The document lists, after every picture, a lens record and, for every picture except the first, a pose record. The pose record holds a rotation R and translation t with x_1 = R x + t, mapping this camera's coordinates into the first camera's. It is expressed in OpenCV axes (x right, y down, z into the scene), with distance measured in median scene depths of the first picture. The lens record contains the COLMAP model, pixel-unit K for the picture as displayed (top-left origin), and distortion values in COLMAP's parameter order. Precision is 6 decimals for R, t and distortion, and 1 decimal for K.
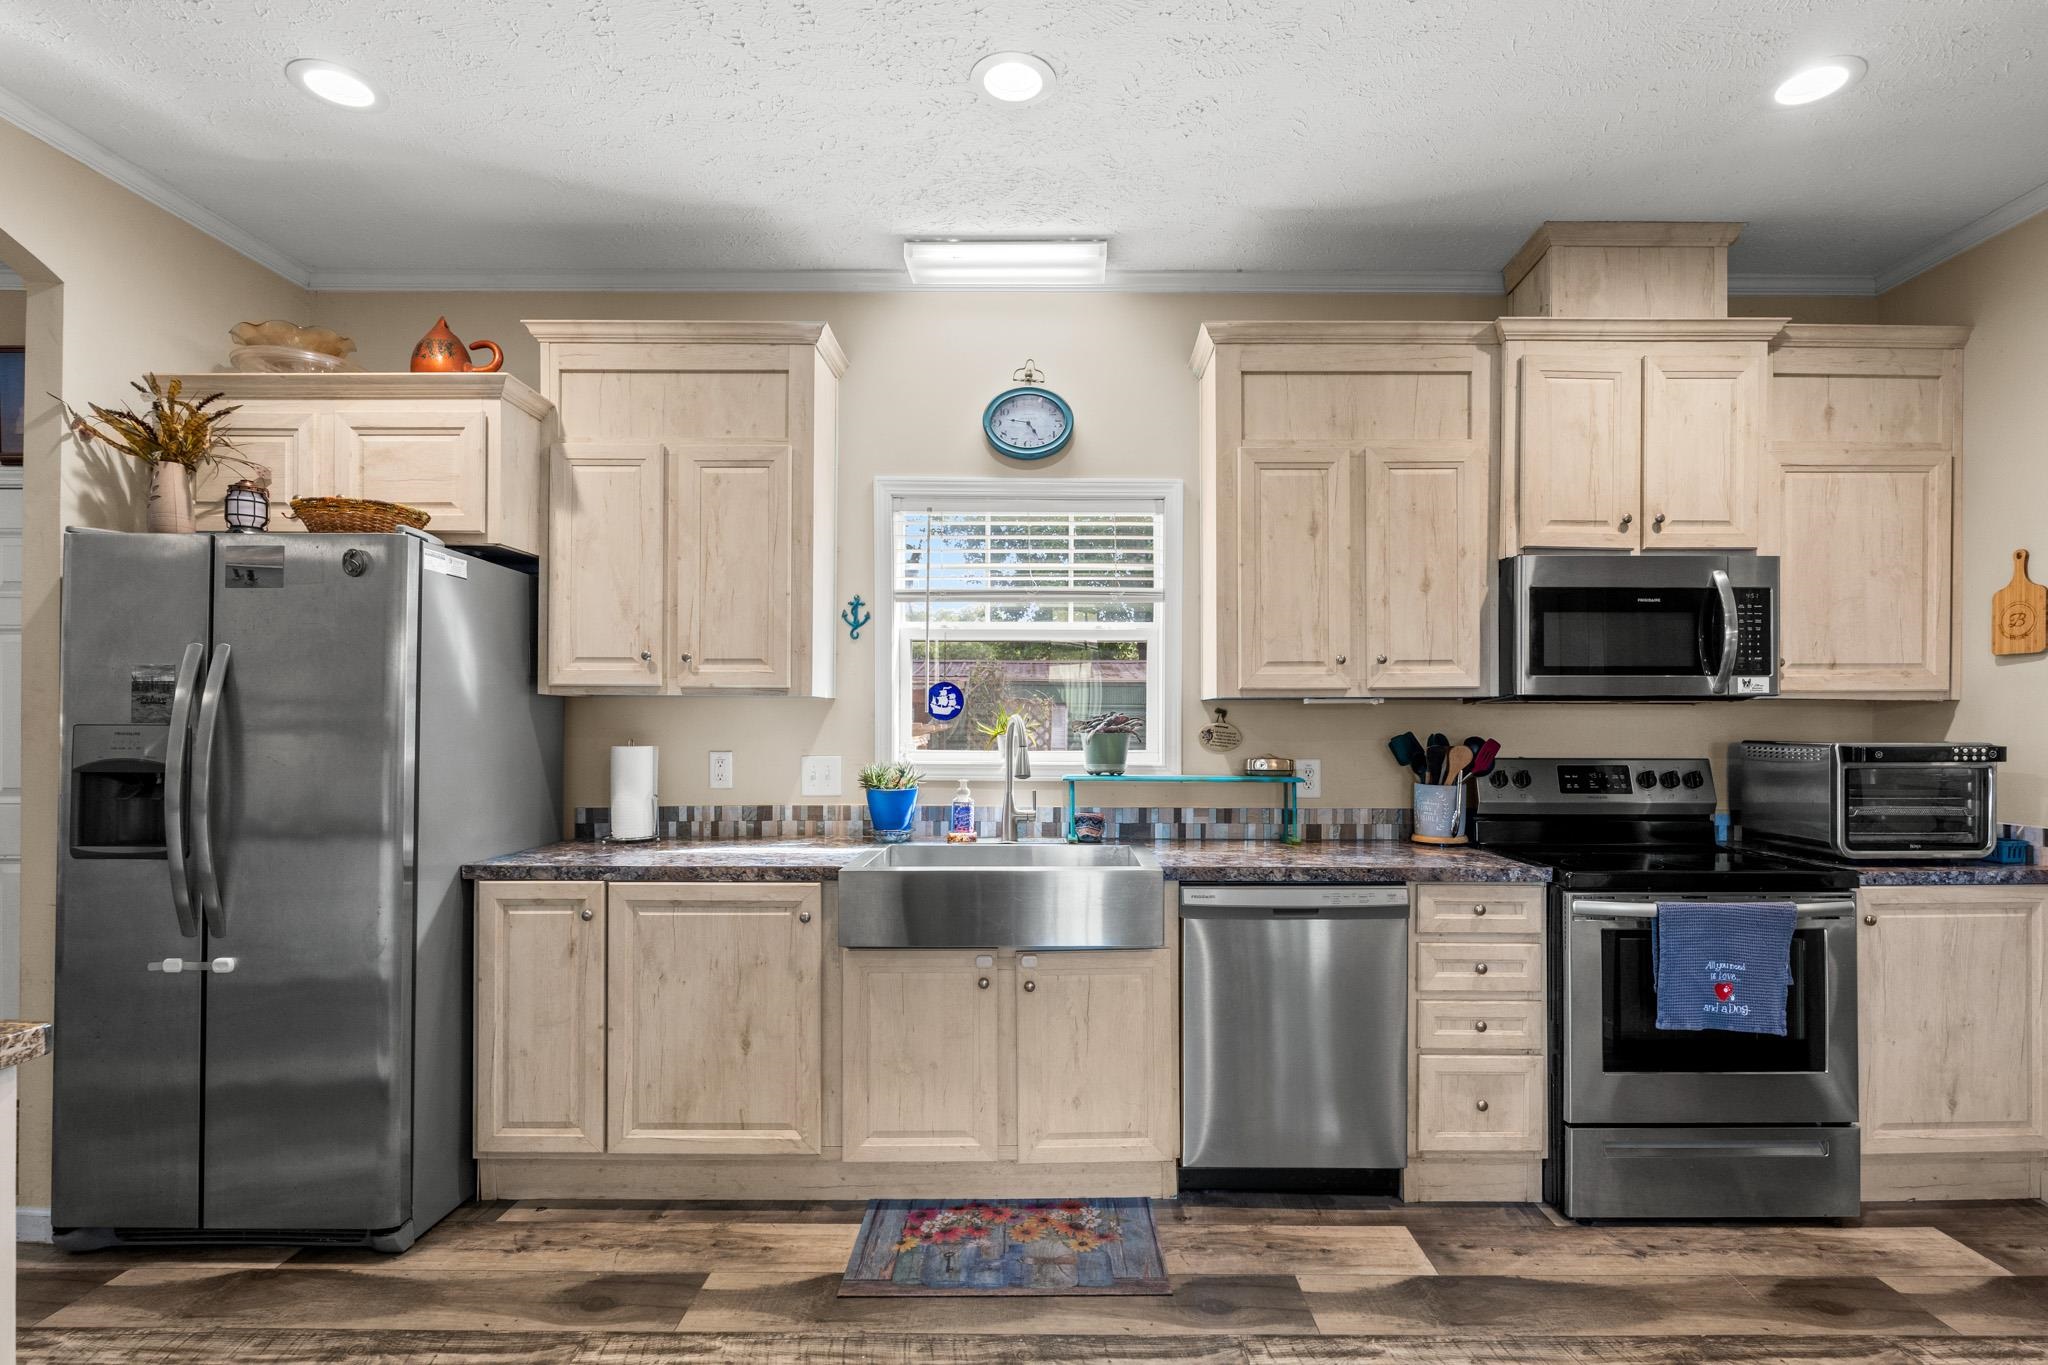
lens RADIAL K [[917.6, 0, 1105.0], [0, 917.6, 723.0], [0, 0, 1]] dist [-0.005495, 0.000437]
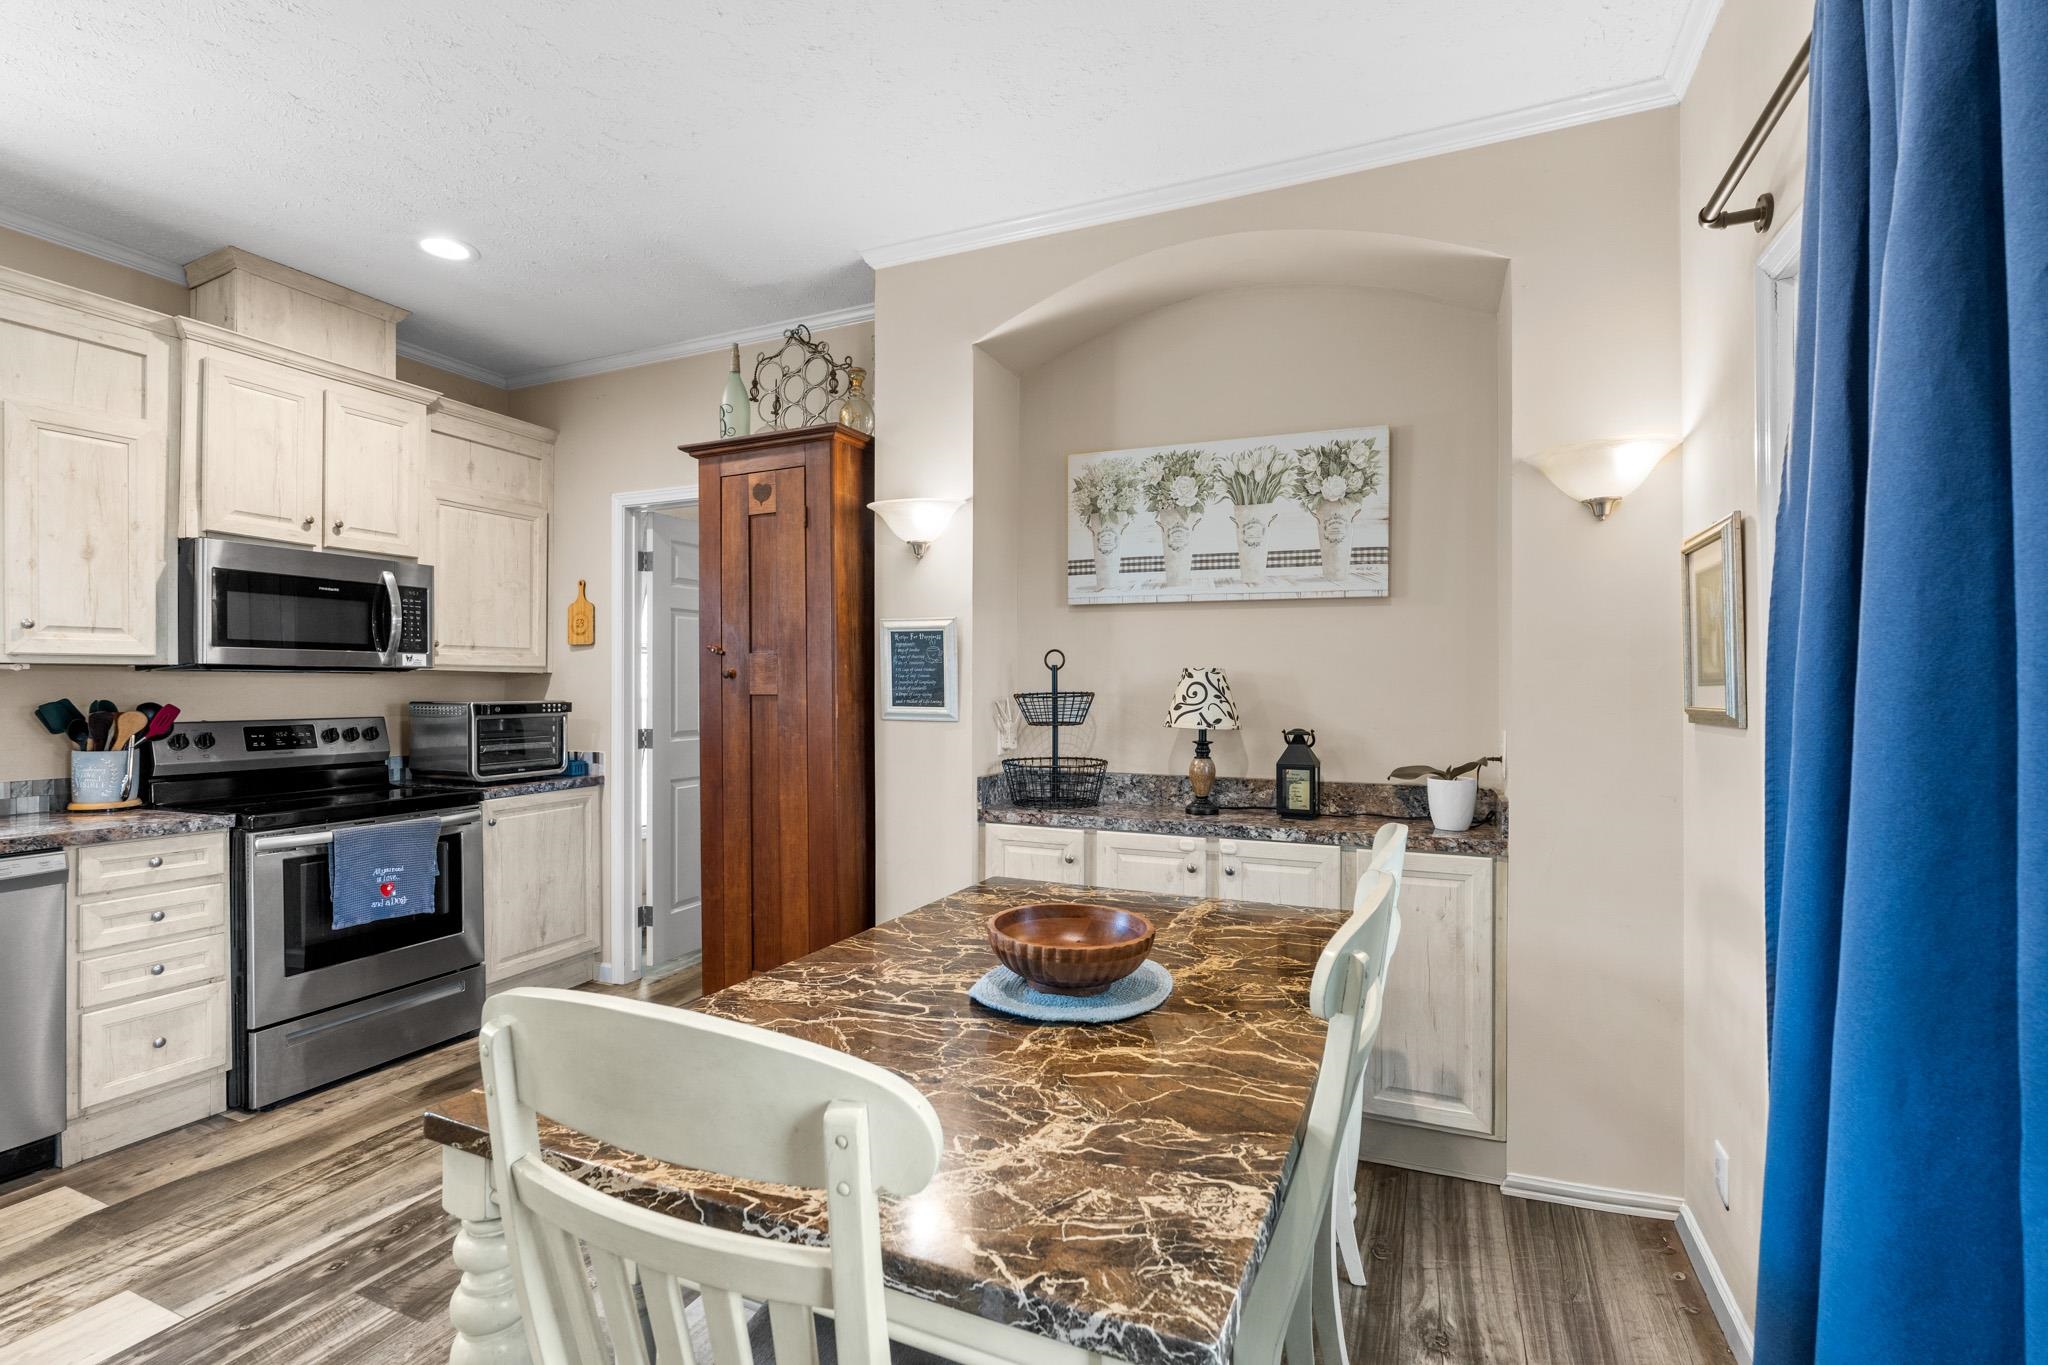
lens RADIAL K [[917.6, 0, 1013.9], [0, 917.6, 683.5], [0, 0, 1]] dist [-0.005495, 0.000437]
pose [[0.419844, 0.001691, 0.907594, -0.140530], [0.004439, 0.999982, -0.003917, 0.002223], [-0.907585, 0.005673, 0.419830, -0.362900]]
